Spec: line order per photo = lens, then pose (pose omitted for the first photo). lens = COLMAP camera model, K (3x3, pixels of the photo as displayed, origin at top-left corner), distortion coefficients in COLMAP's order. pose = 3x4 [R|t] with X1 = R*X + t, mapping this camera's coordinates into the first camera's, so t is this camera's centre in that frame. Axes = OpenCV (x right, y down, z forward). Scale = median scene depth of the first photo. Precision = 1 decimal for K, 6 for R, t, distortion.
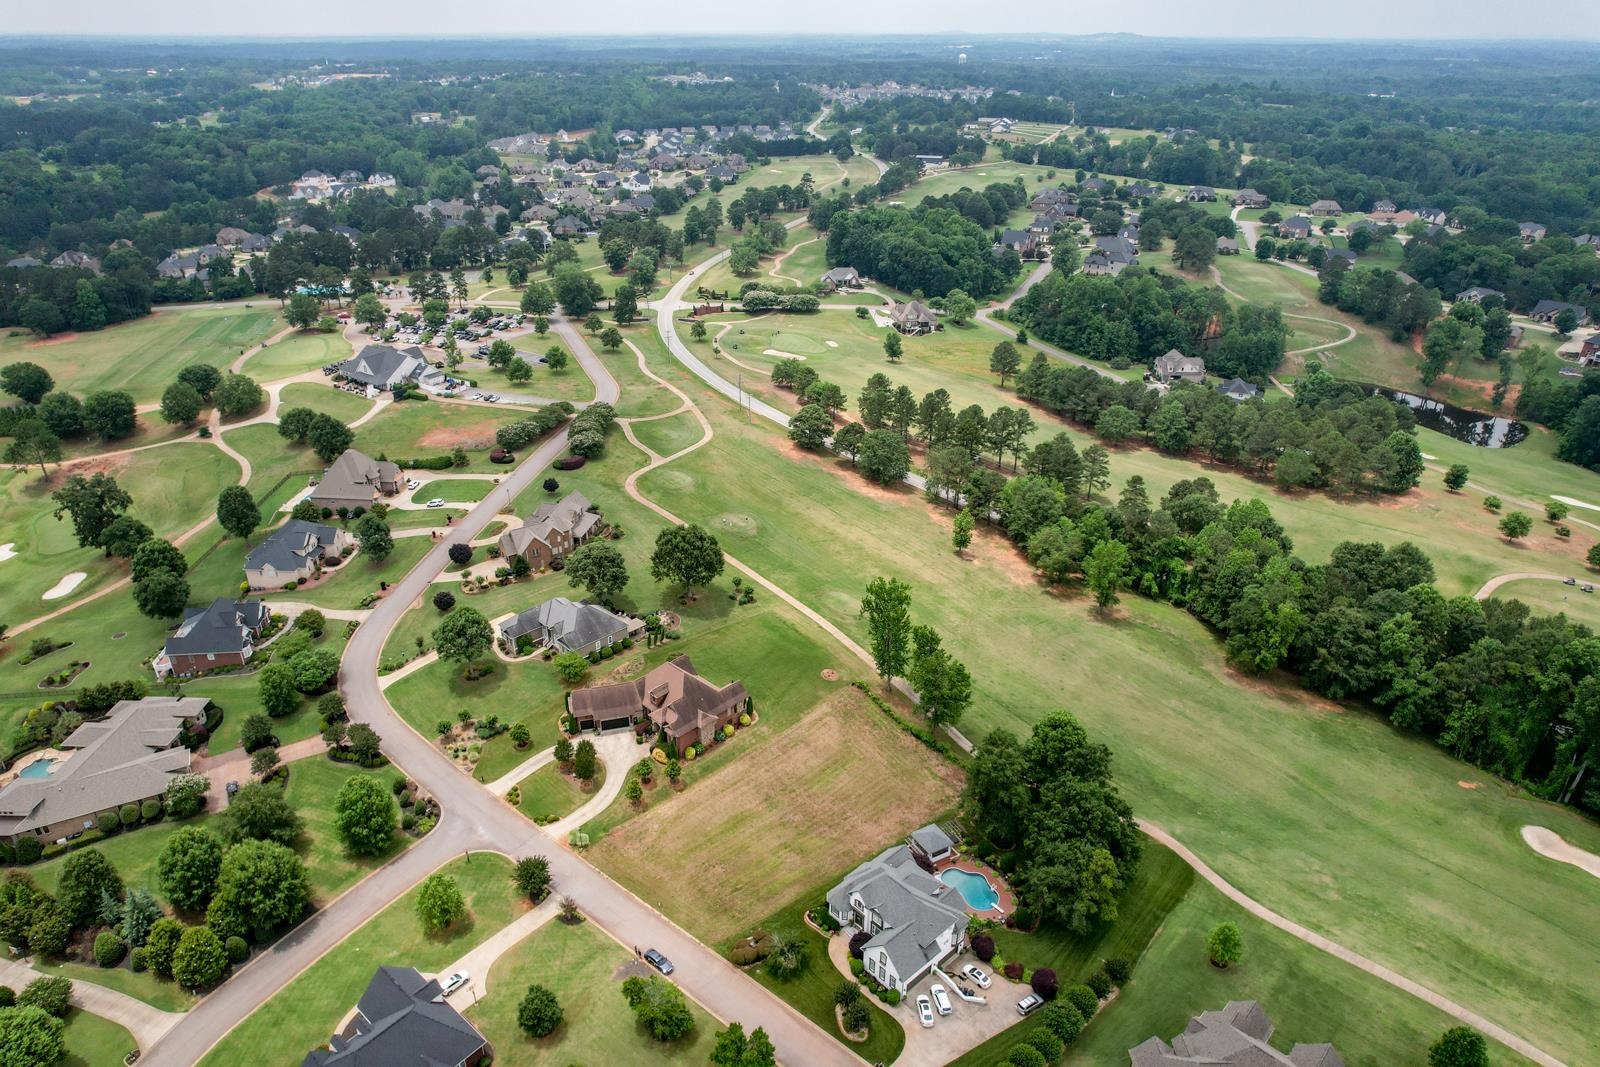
lens RADIAL K [[1019.7, 0, 798.5], [0, 1019.7, 536.4], [0, 0, 1]] dist [-0.079216, 0.064883]
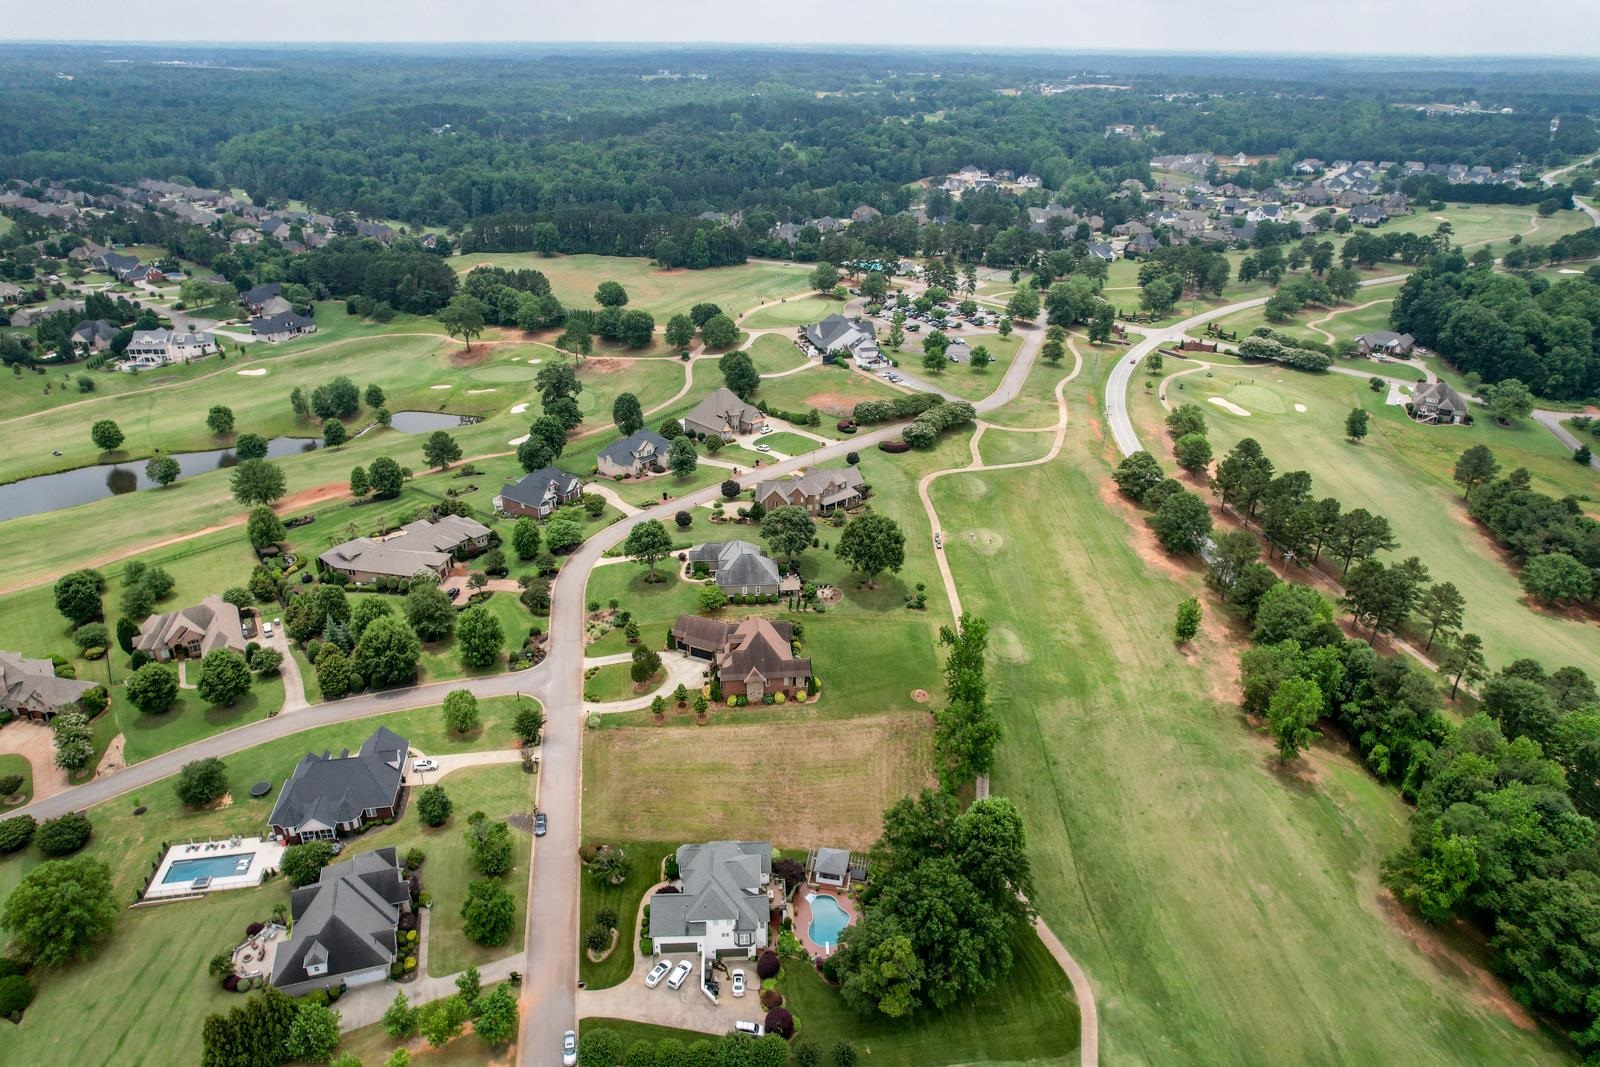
lens RADIAL K [[1011.3, 0, 800.0], [0, 1011.3, 533.5], [0, 0, 1]] dist [-0.071787, 0.060496]
pose [[0.771756, 0.285611, -0.568172, 0.386512], [-0.292974, 0.952687, 0.080951, -0.049804], [0.564410, 0.103985, 0.818919, 0.102504]]
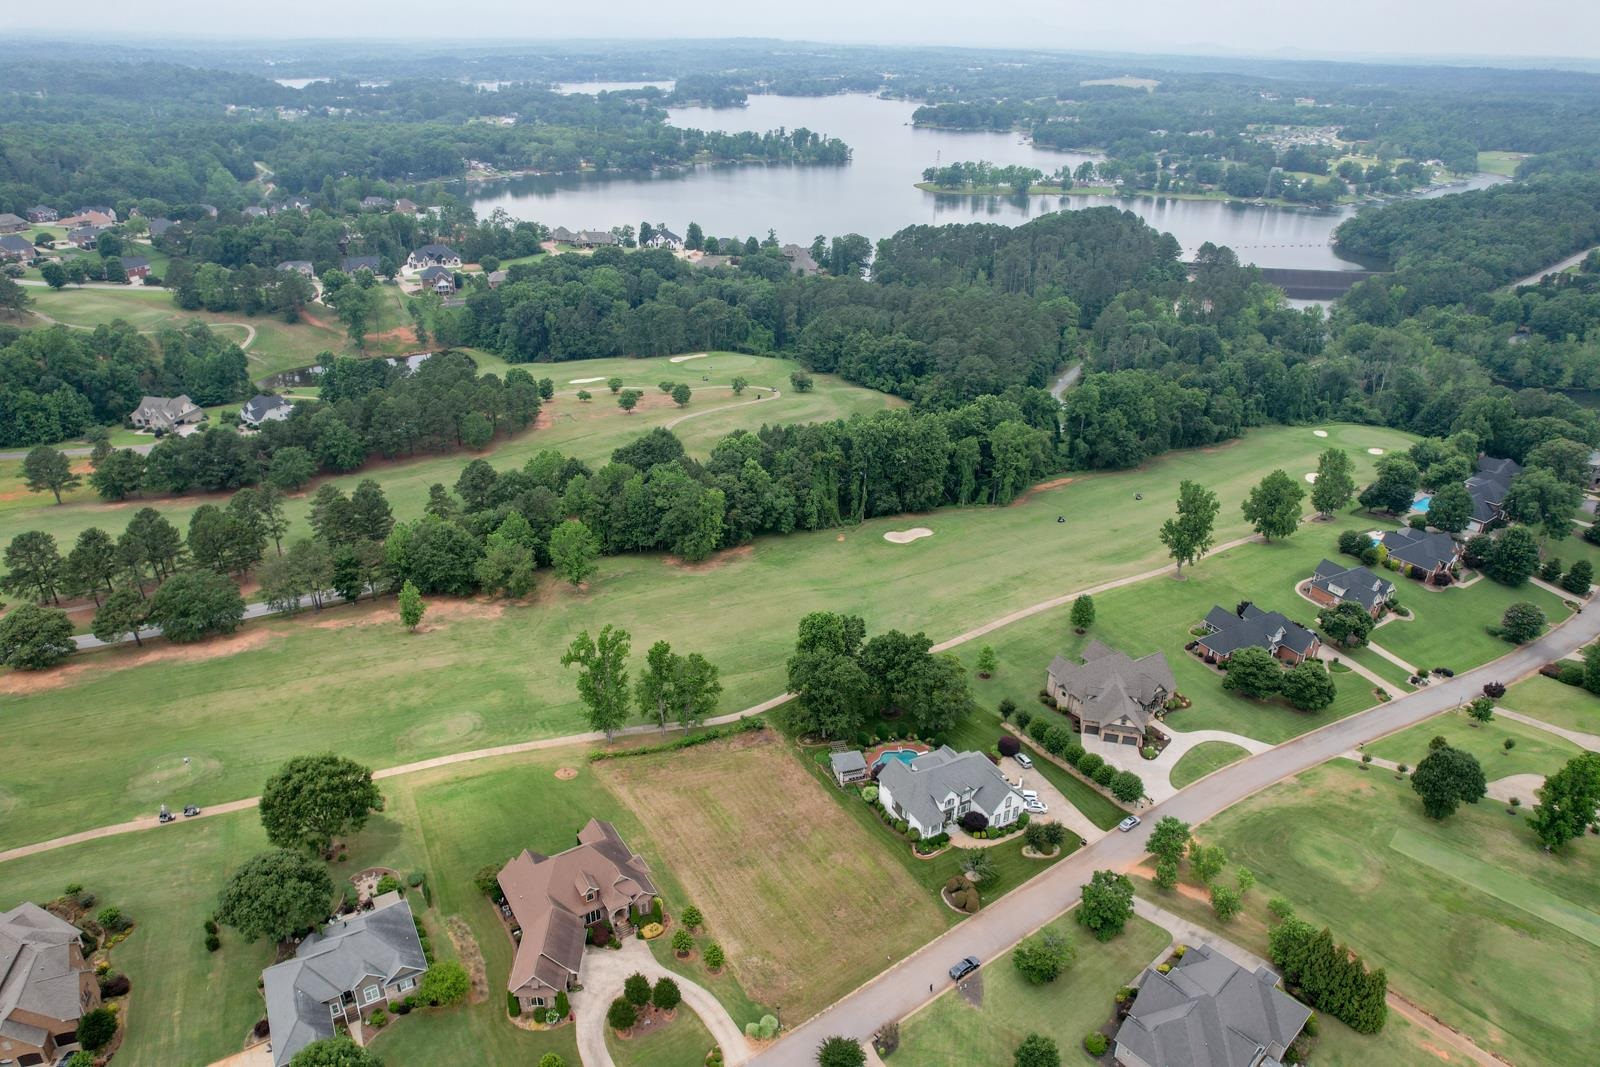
lens RADIAL K [[1019.7, 0, 798.5], [0, 1019.7, 536.4], [0, 0, 1]] dist [-0.079216, 0.064883]
pose [[0.241906, -0.433562, 0.868047, -0.503641], [0.424406, 0.851780, 0.307164, -0.188622], [-0.872560, 0.294100, 0.390058, 0.364870]]
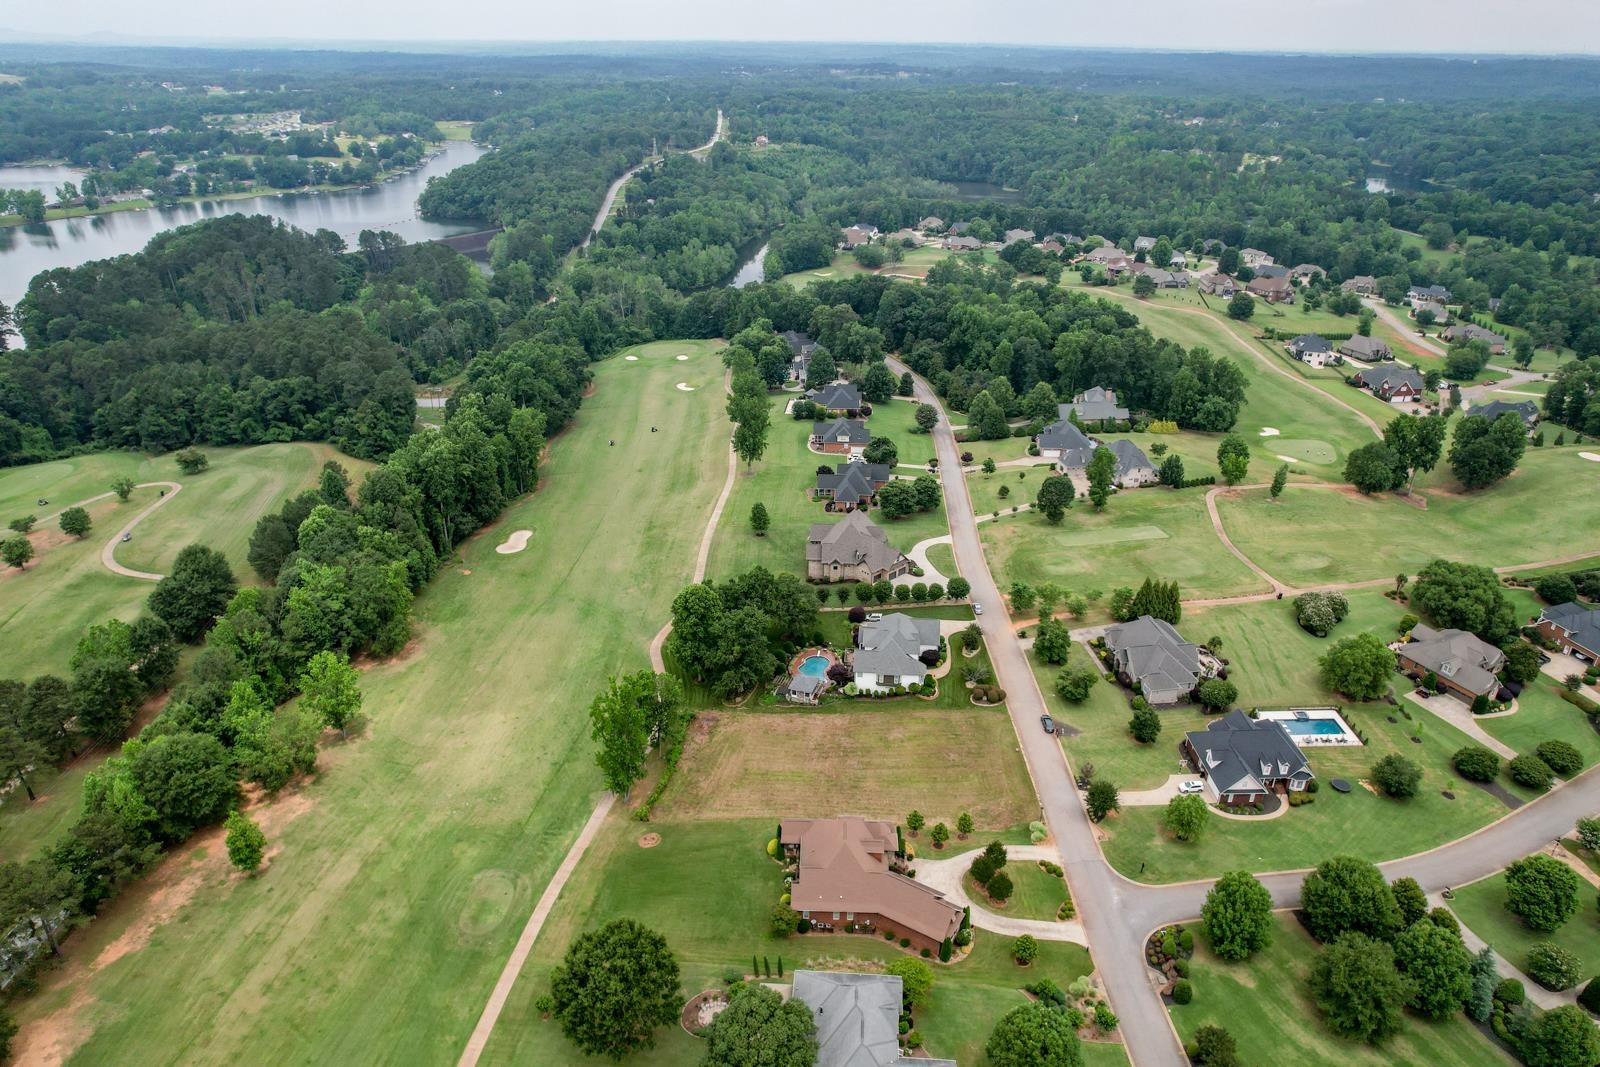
lens RADIAL K [[1019.7, 0, 798.5], [0, 1019.7, 536.4], [0, 0, 1]] dist [-0.079216, 0.064883]
pose [[-0.670125, -0.340216, 0.659686, -0.425177], [0.324620, 0.664928, 0.672676, -0.451036], [-0.667499, 0.664924, -0.335144, 0.881959]]
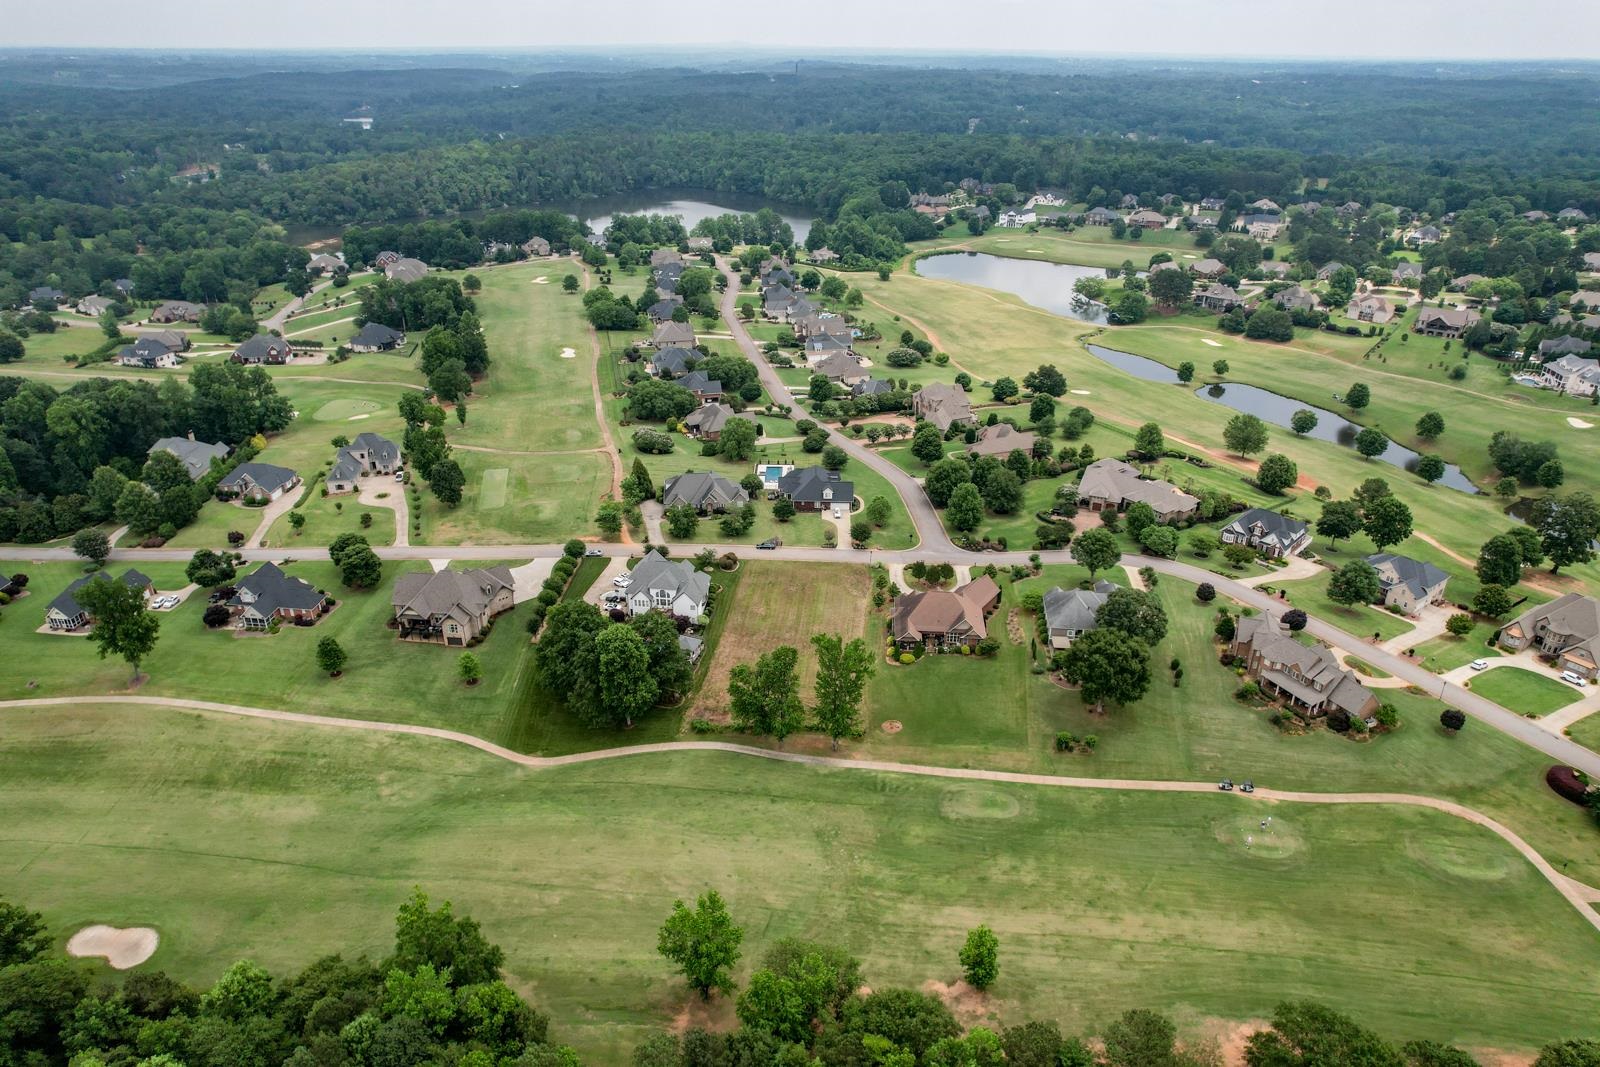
lens RADIAL K [[1019.7, 0, 798.5], [0, 1019.7, 536.4], [0, 0, 1]] dist [-0.079216, 0.064883]
pose [[-0.770712, 0.272990, -0.575742, 0.510223], [-0.296293, 0.646398, 0.703122, -0.530305], [0.564104, 0.712493, -0.417302, 1.045126]]
